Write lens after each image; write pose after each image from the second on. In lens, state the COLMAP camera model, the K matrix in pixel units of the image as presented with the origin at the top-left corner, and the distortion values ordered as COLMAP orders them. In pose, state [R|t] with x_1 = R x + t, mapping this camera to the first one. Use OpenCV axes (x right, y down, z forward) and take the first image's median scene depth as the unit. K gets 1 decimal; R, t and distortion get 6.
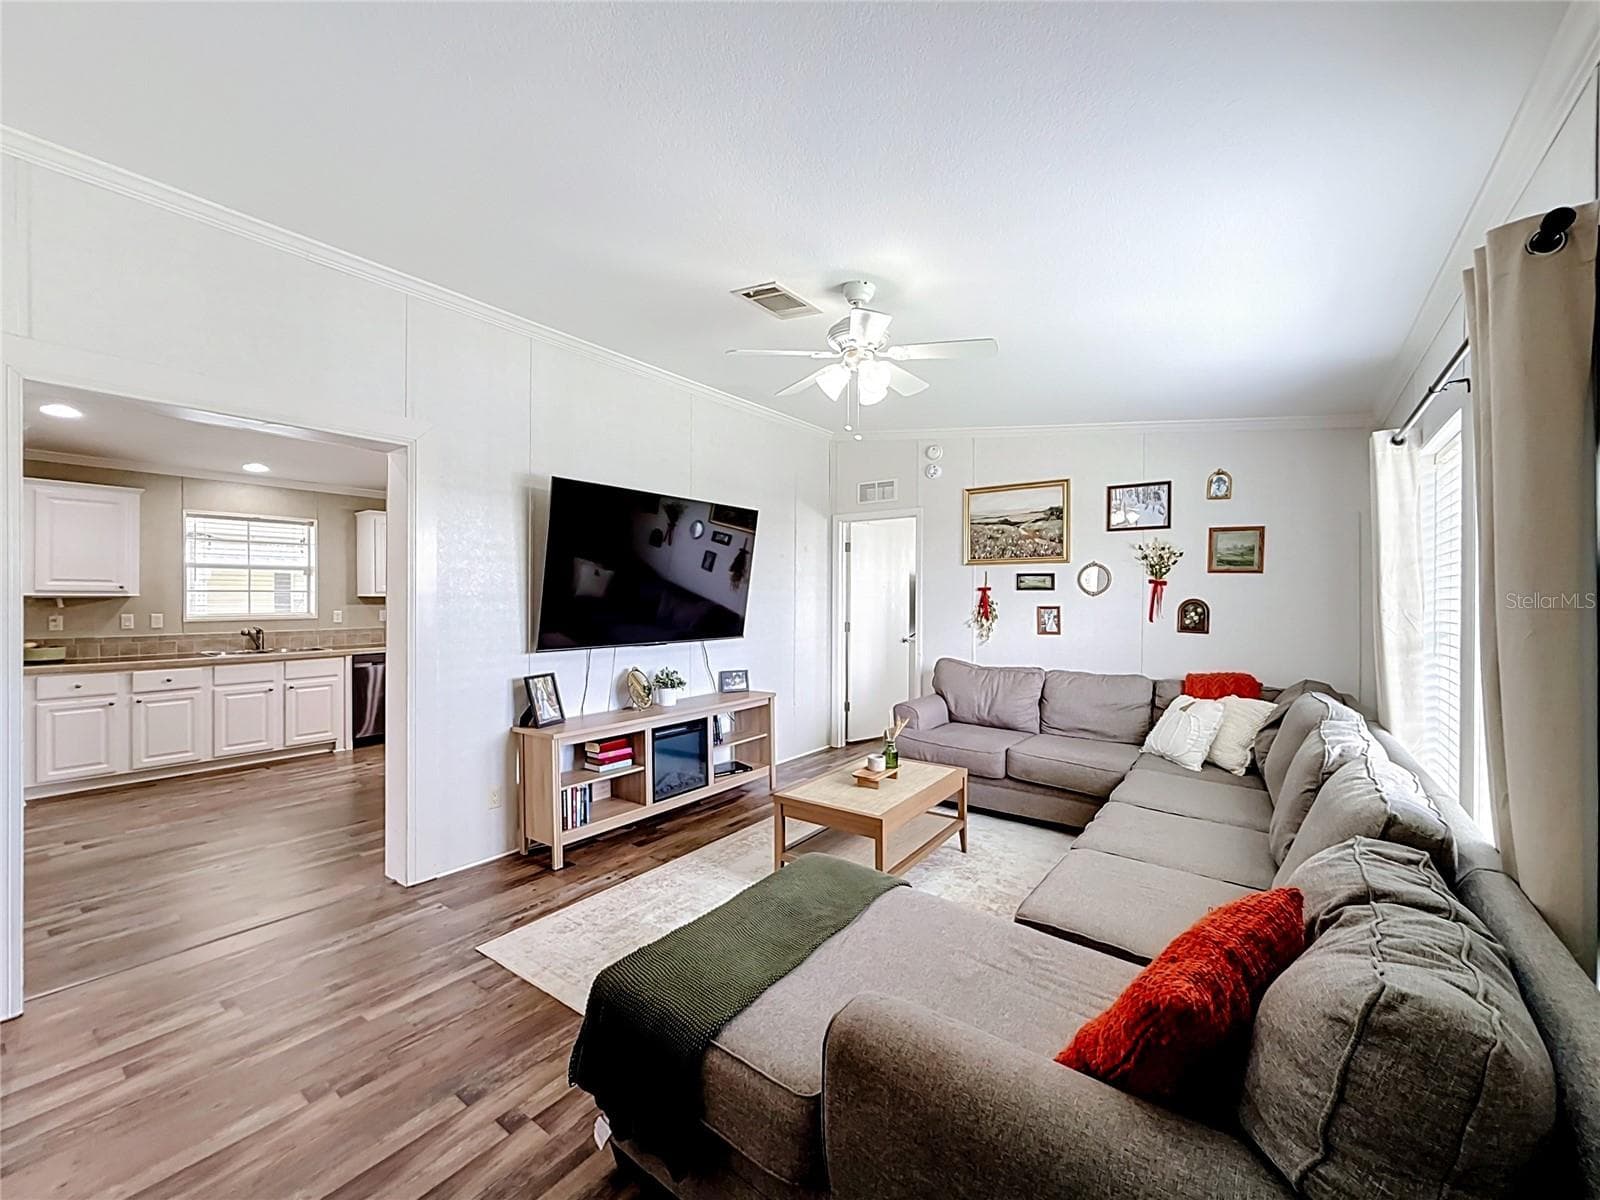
lens RADIAL K [[648.9, 0, 800.0], [0, 648.9, 597.0], [0, 0, 1]] dist [-0.000858, 0.000293]
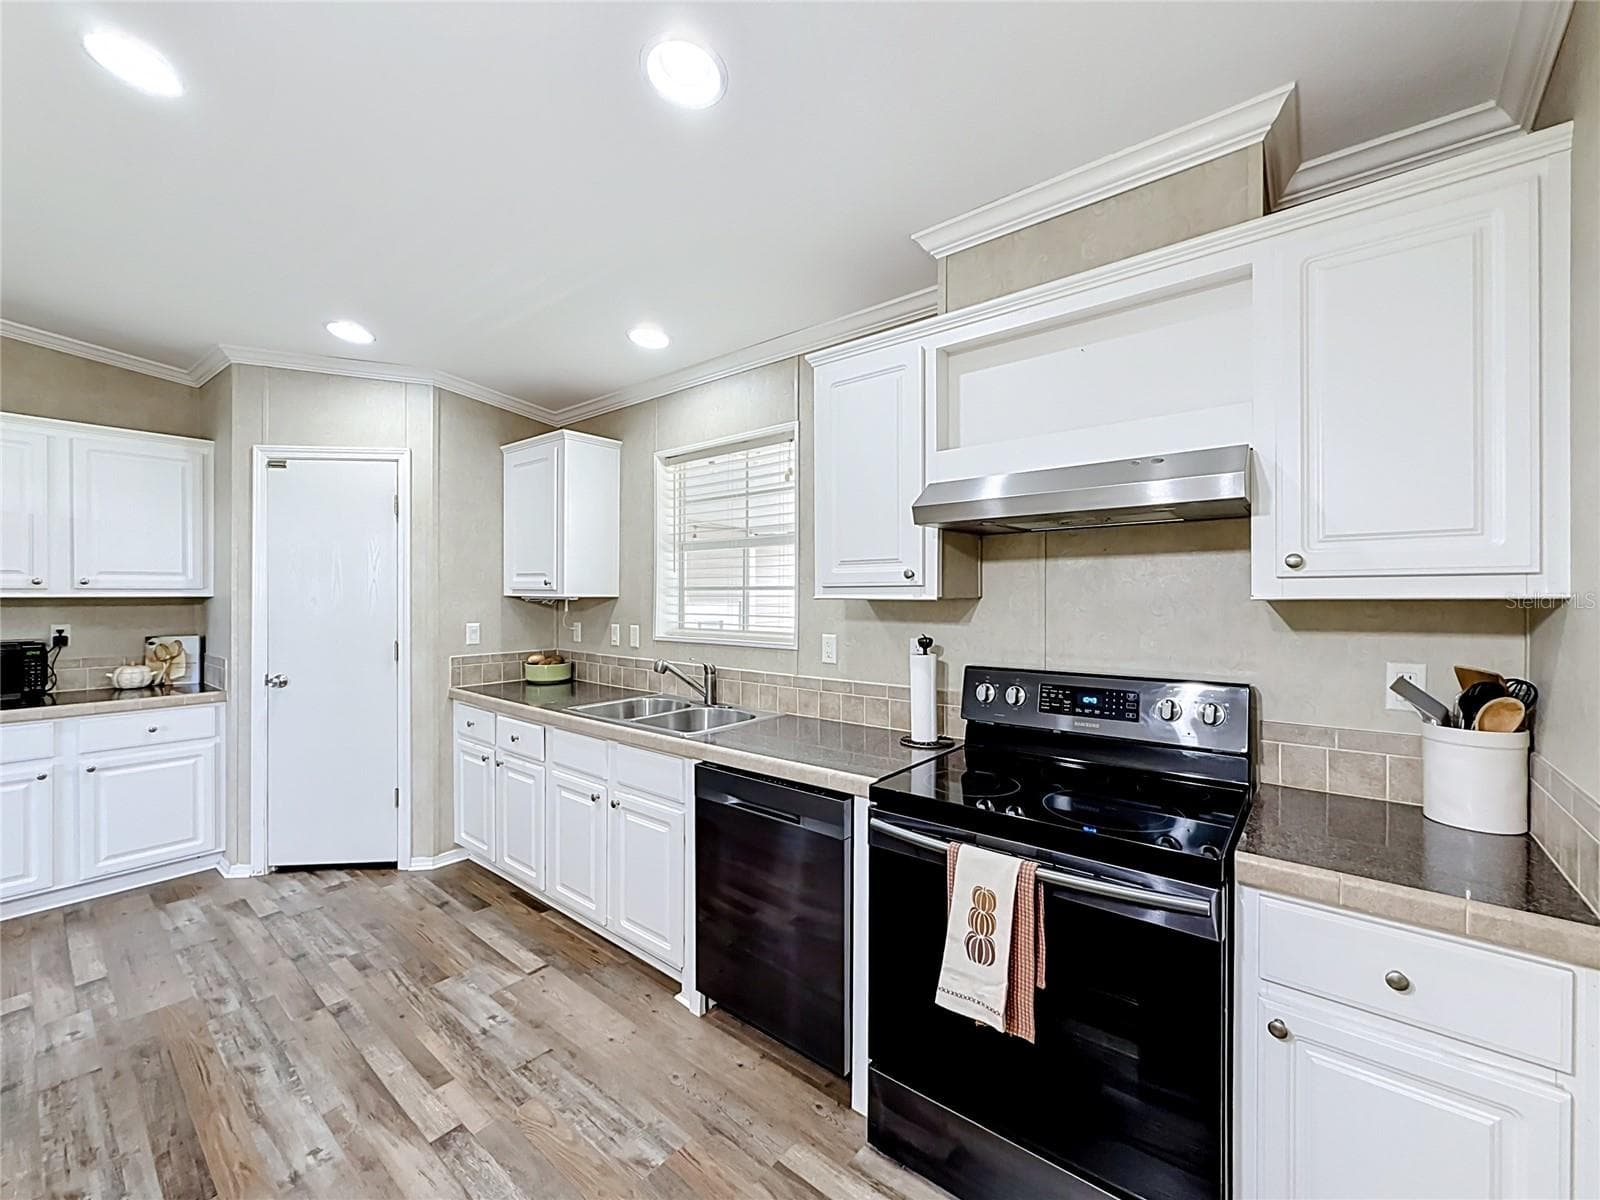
lens RADIAL K [[648.9, 0, 800.0], [0, 648.9, 597.0], [0, 0, 1]] dist [-0.000858, 0.000293]
pose [[-0.050012, 0.007239, -0.998722, -0.373476], [-0.002292, 0.999970, 0.007363, -0.006796], [0.998746, 0.002657, -0.049994, 1.230379]]
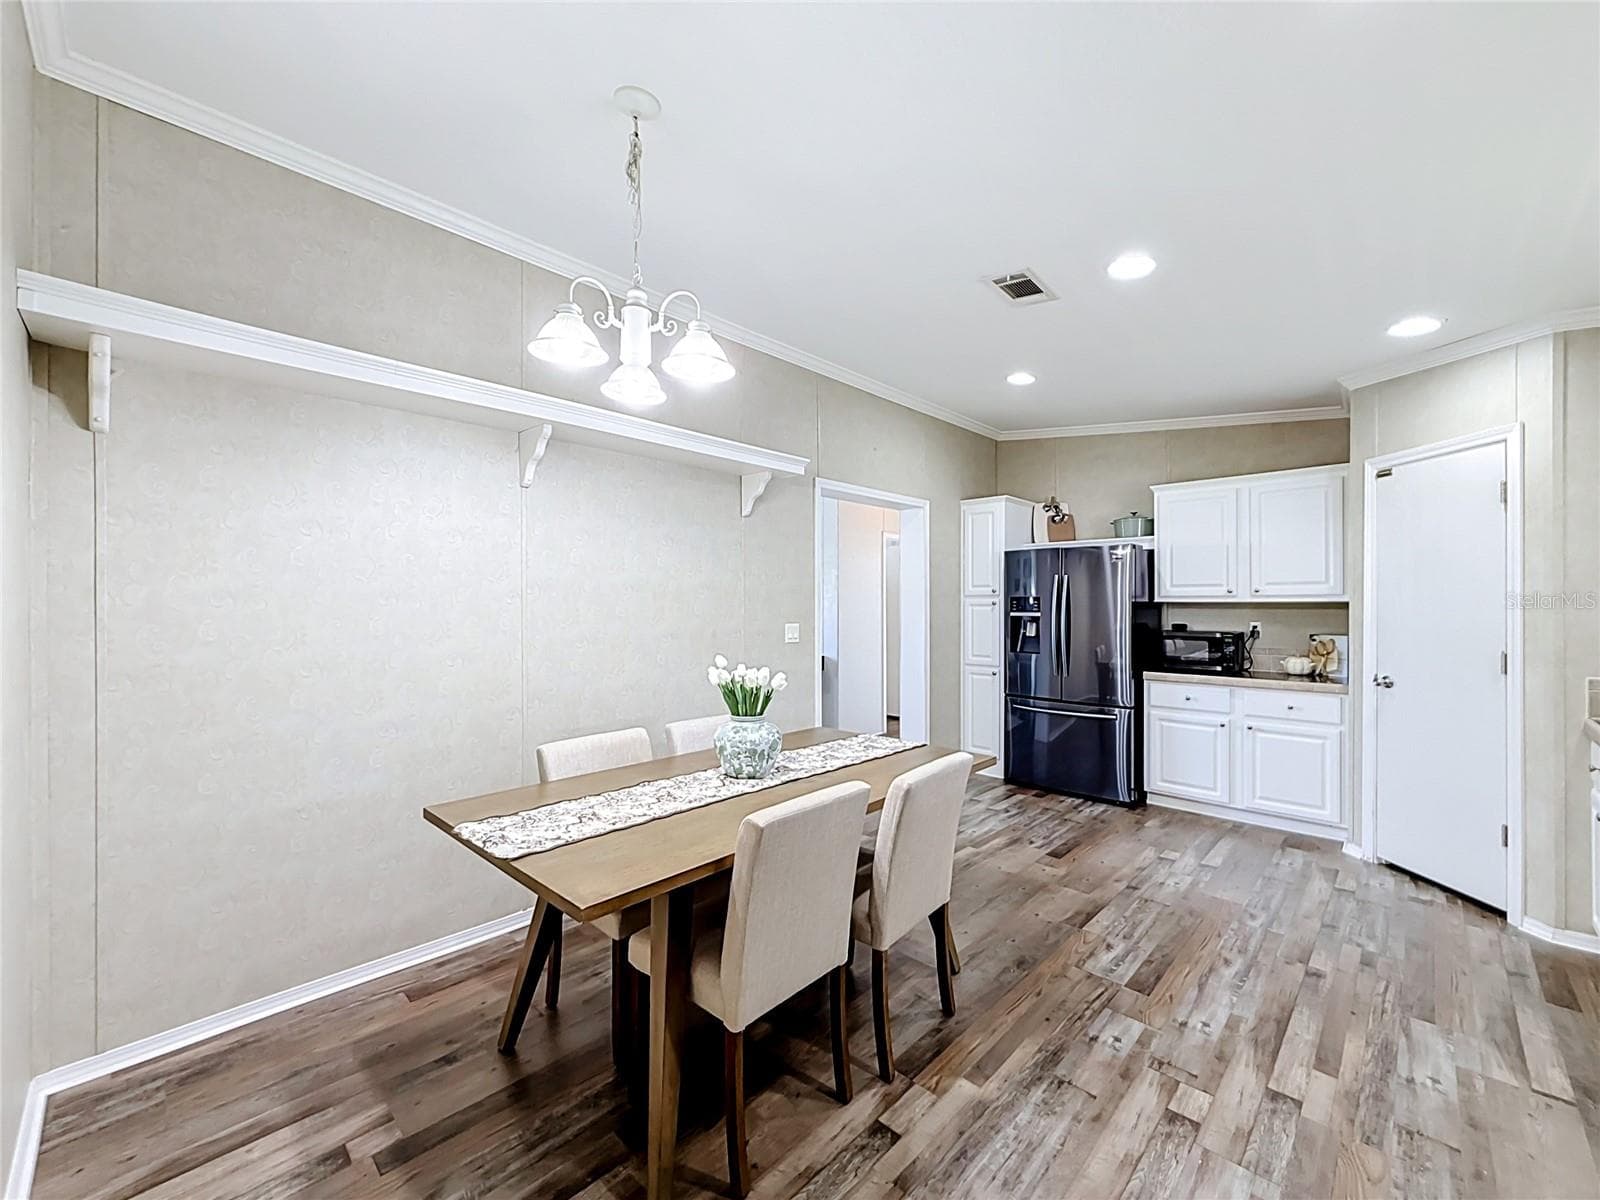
lens RADIAL K [[642.5, 0, 799.7], [0, 642.5, 603.6], [0, 0, 1]] dist [-0.000792, 0.000192]
pose [[-0.991161, 0.001066, 0.132657, -0.476668], [0.000876, 0.999999, -0.001492, 0.002084], [-0.132658, -0.001363, -0.991161, 1.415427]]
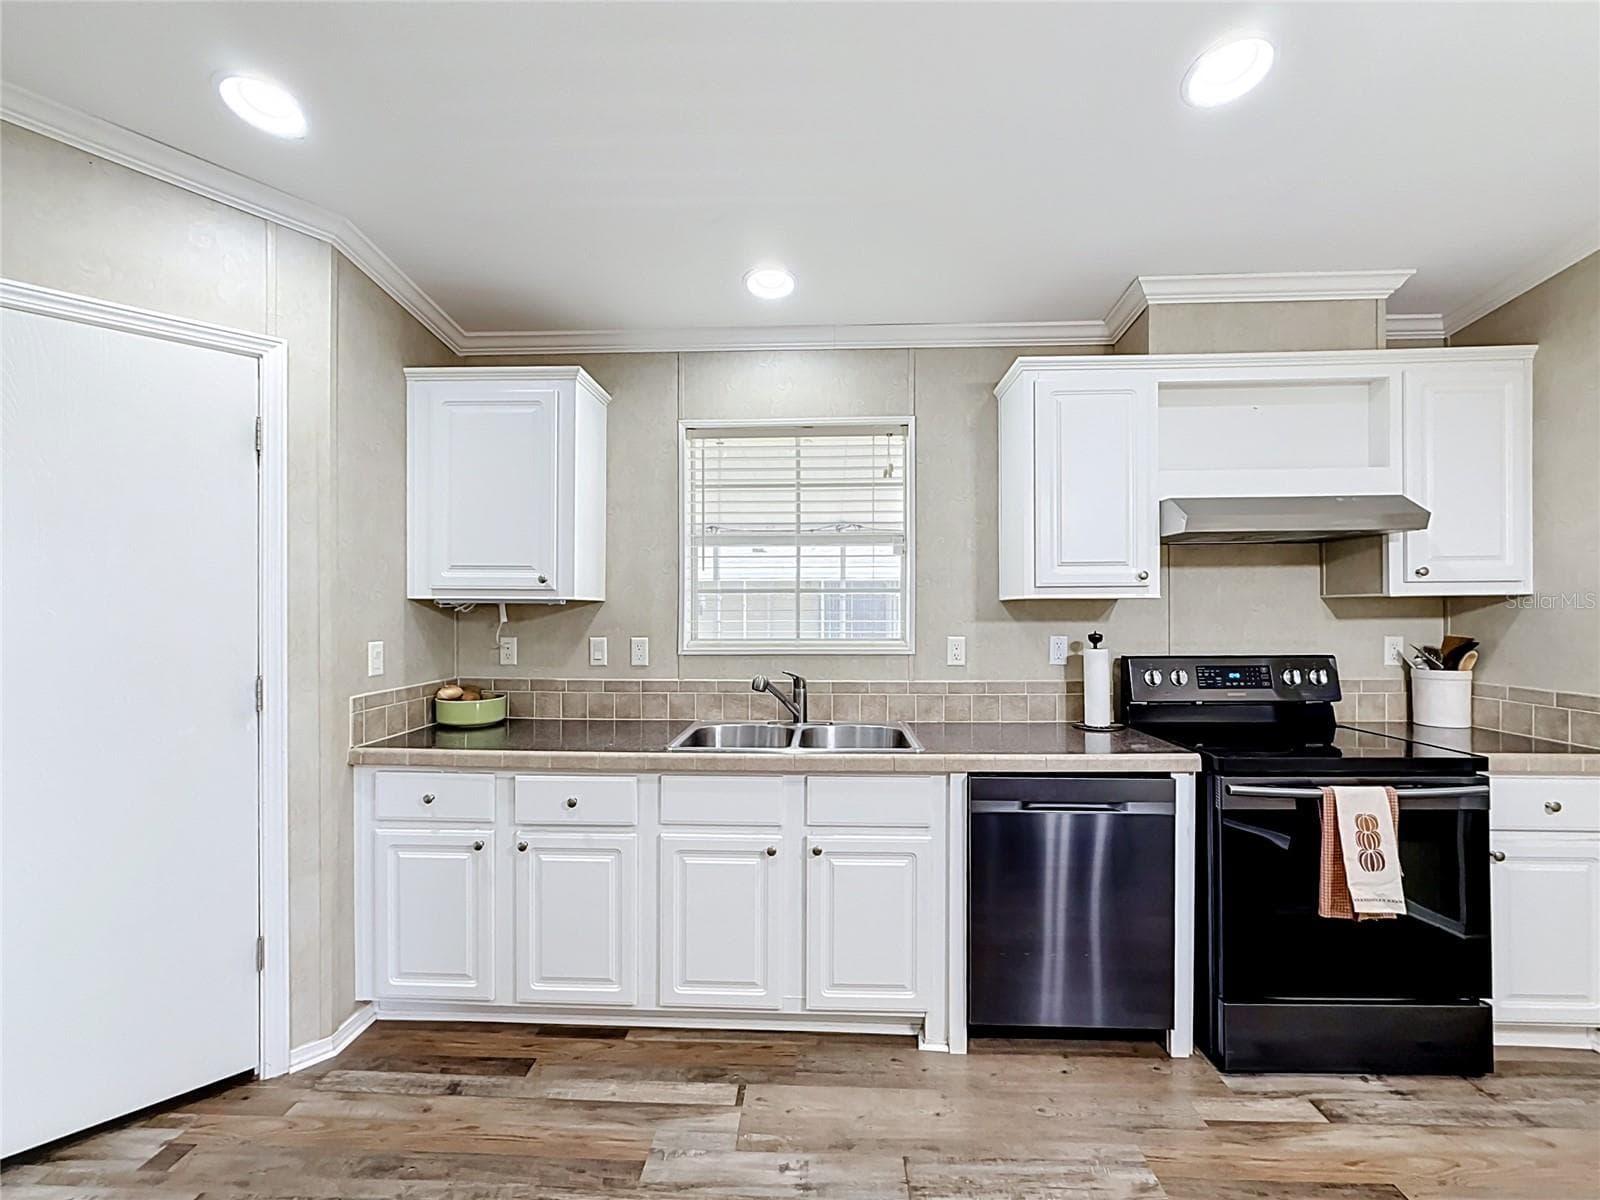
lens RADIAL K [[663.8, 0, 801.4], [0, 663.8, 613.3], [0, 0, 1]] dist [-0.000166, 0.000025]
pose [[0.561162, 0.003883, -0.827697, -0.518586], [-0.001055, 0.999992, 0.003976, 0.005926], [0.827705, -0.001358, 0.561162, 0.842334]]
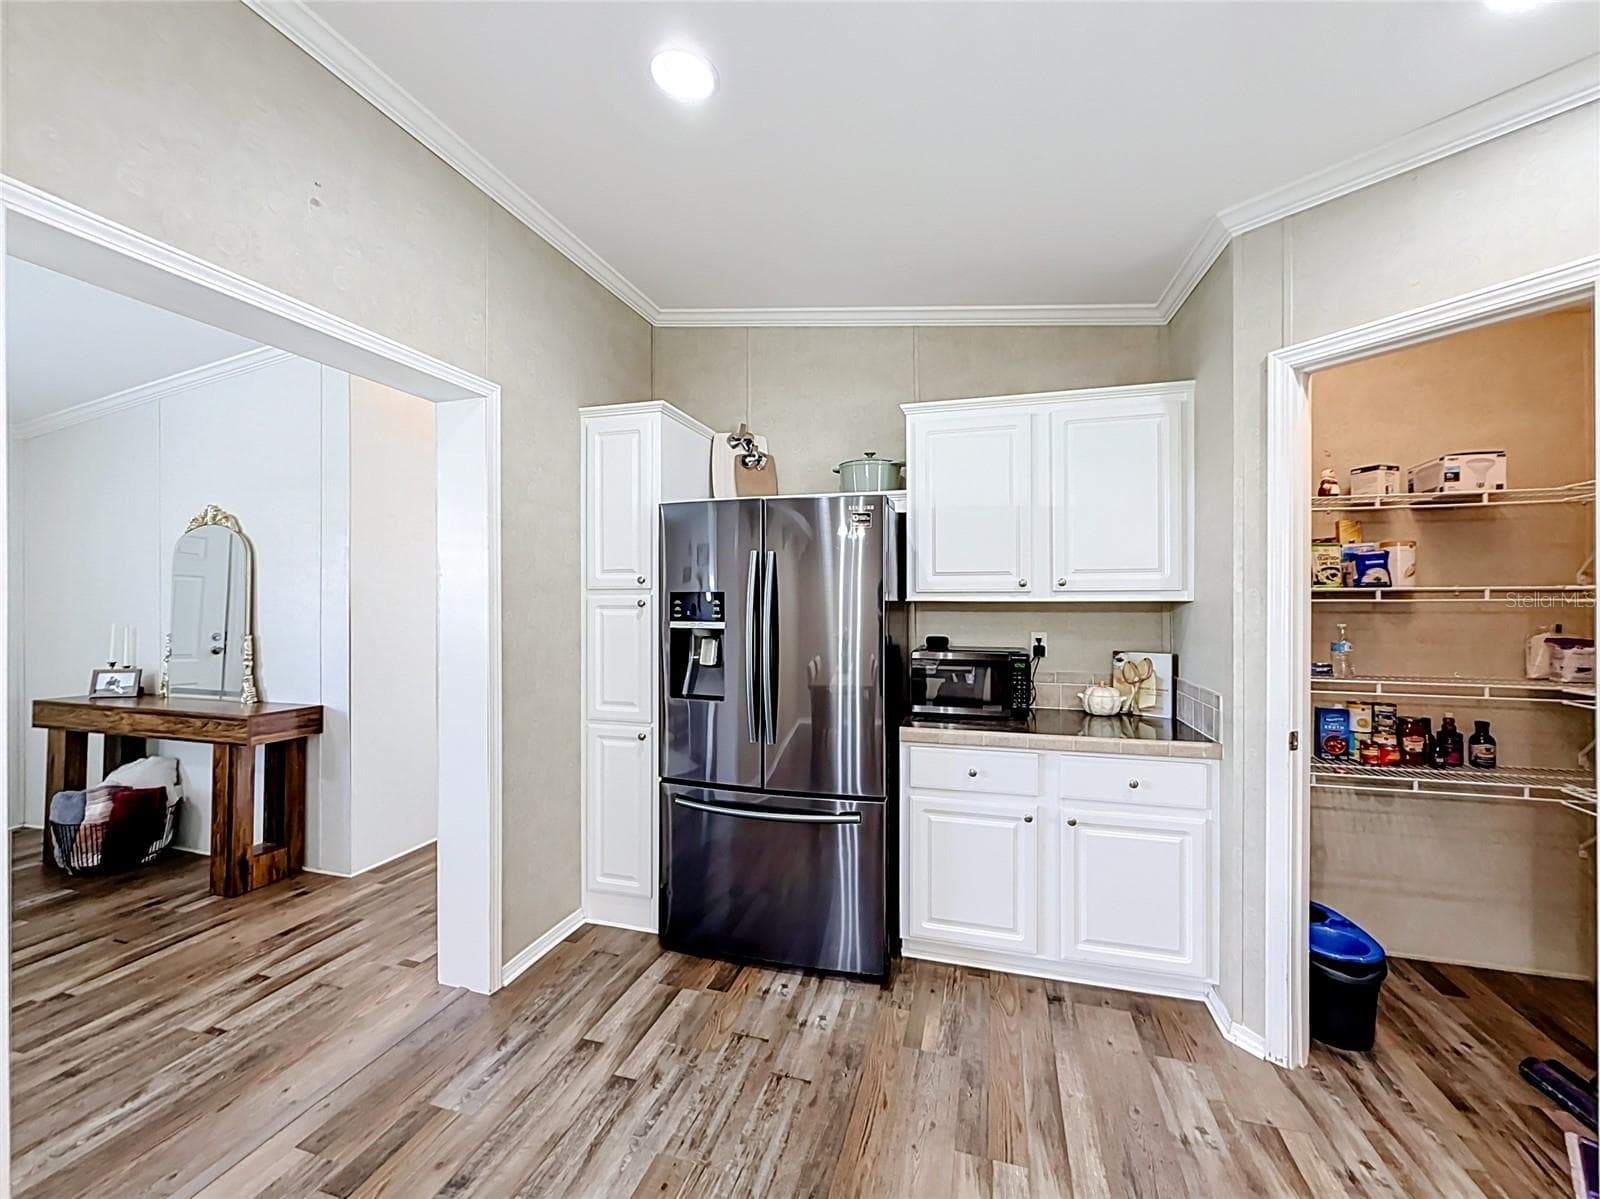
lens RADIAL K [[648.9, 0, 800.0], [0, 648.9, 596.5], [0, 0, 1]] dist [-0.000858, 0.000293]
pose [[-0.939760, 0.001512, -0.341832, -0.582615], [0.002620, 0.999993, -0.002781, -0.003581], [0.341825, -0.003509, -0.939757, 0.935884]]
